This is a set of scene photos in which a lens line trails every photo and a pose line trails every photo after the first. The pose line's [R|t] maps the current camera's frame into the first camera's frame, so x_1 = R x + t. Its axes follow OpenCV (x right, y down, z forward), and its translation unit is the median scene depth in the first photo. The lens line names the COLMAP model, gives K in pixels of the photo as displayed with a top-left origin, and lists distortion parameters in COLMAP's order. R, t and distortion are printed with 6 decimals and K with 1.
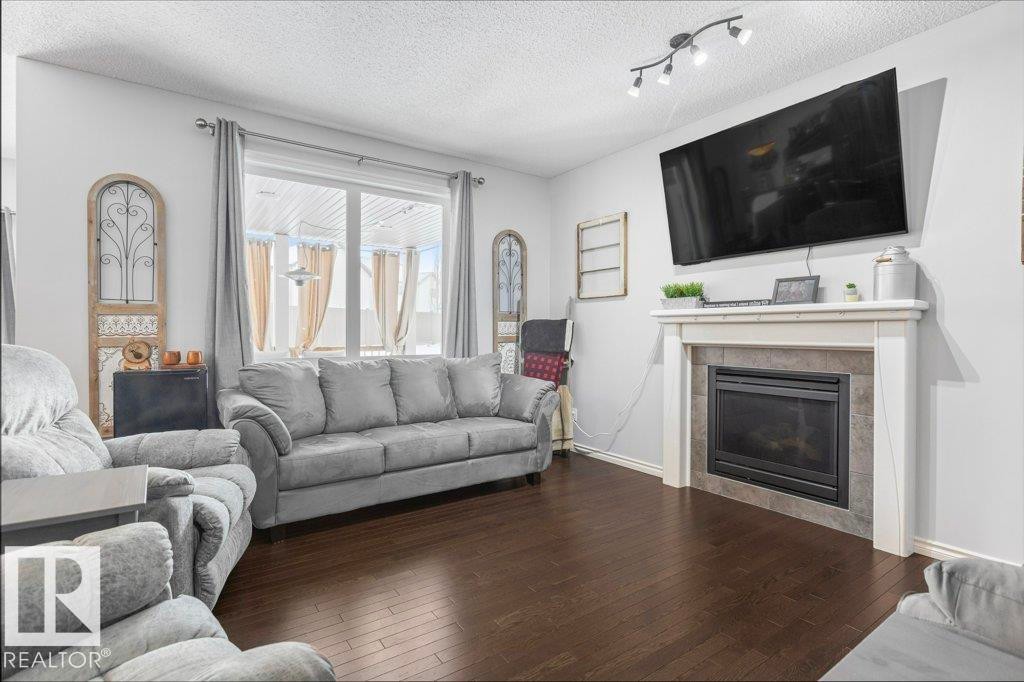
lens RADIAL K [[488.0, 0, 508.0], [0, 488.0, 328.3], [0, 0, 1]] dist [-0.001702, -0.000180]
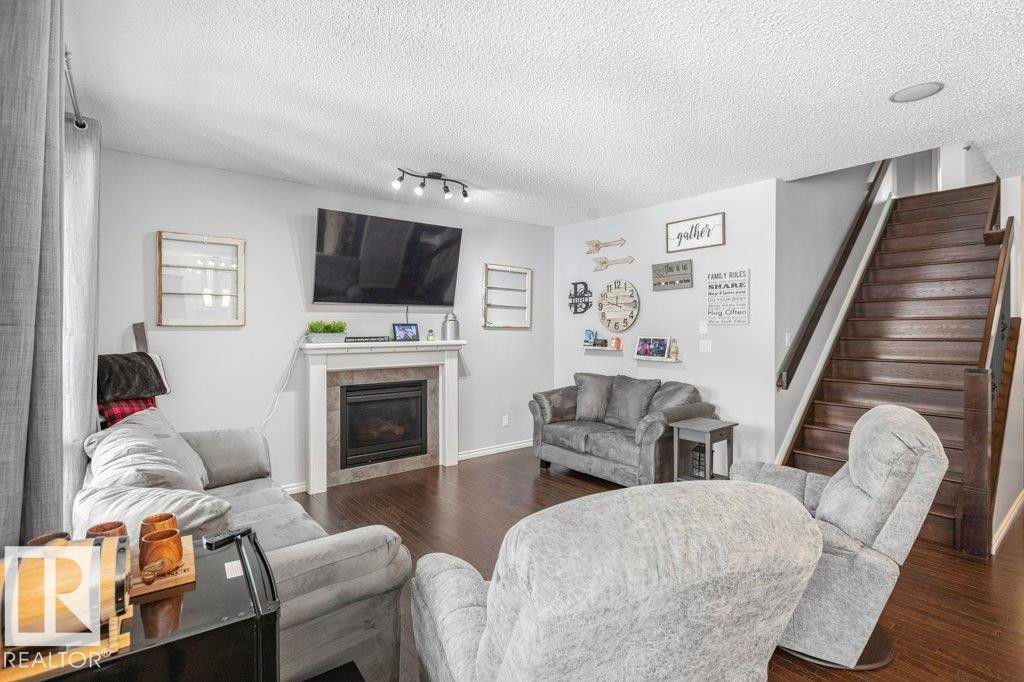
lens RADIAL K [[488.0, 0, 508.0], [0, 488.0, 328.3], [0, 0, 1]] dist [-0.001702, -0.000180]
pose [[-0.048512, -0.004812, 0.998811, -1.009095], [-0.003800, 0.999982, 0.004633, -0.094429], [-0.998815, -0.003571, -0.048530, 0.708517]]
